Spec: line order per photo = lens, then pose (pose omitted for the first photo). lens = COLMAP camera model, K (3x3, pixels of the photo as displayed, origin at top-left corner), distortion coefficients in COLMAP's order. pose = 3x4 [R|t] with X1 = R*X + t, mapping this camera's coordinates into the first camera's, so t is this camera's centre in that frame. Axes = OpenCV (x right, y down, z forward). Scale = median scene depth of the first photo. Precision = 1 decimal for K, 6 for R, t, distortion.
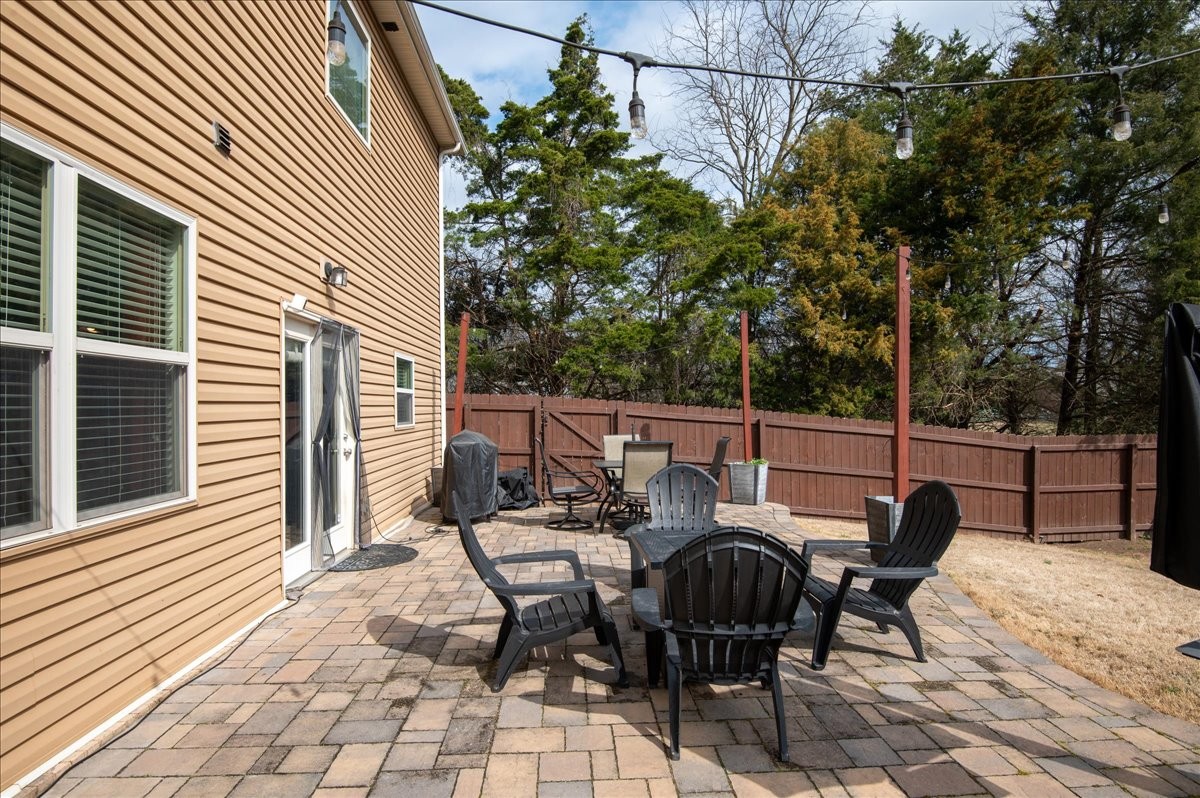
lens RADIAL K [[628.9, 0, 600.0], [0, 628.9, 399.0], [0, 0, 1]] dist [-0.035453, -0.000631]
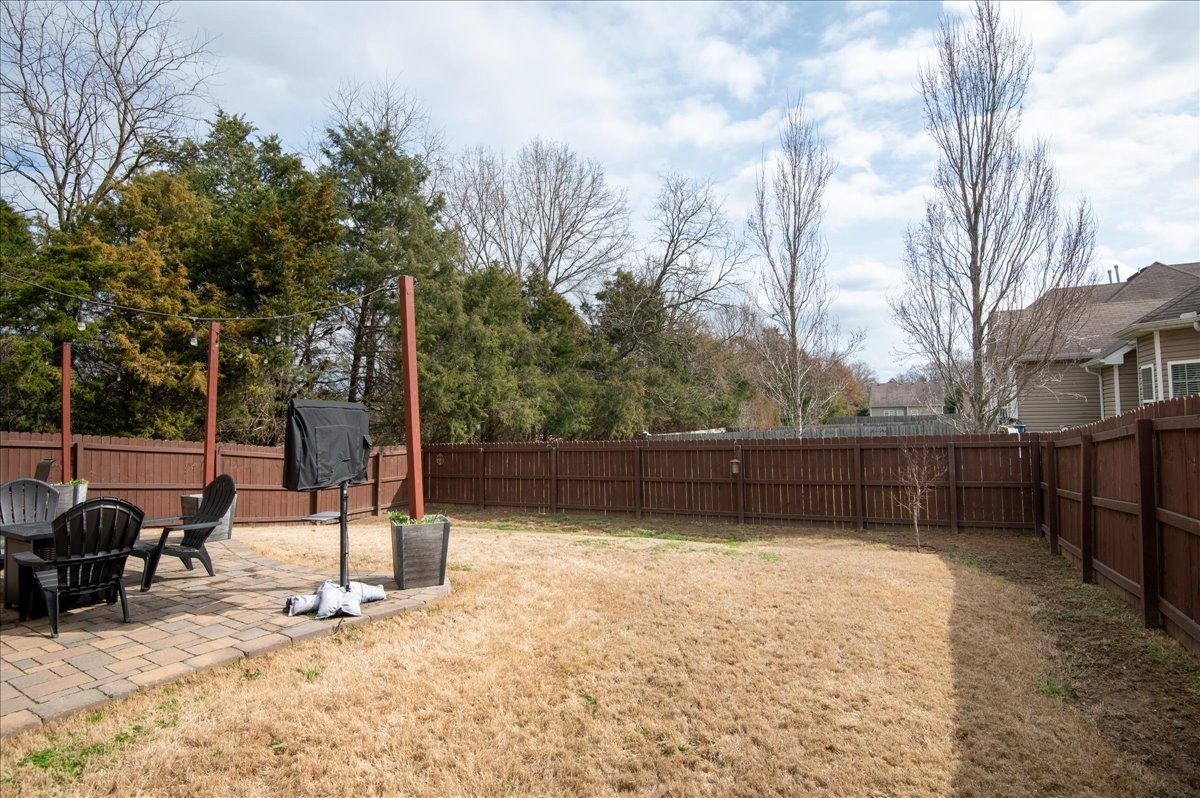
lens RADIAL K [[628.9, 0, 600.0], [0, 628.9, 399.0], [0, 0, 1]] dist [-0.035453, -0.000631]
pose [[0.555010, 0.027216, 0.831398, -0.114438], [0.001772, 0.999424, -0.033899, -0.005731], [-0.831842, 0.020288, 0.554642, -0.300809]]
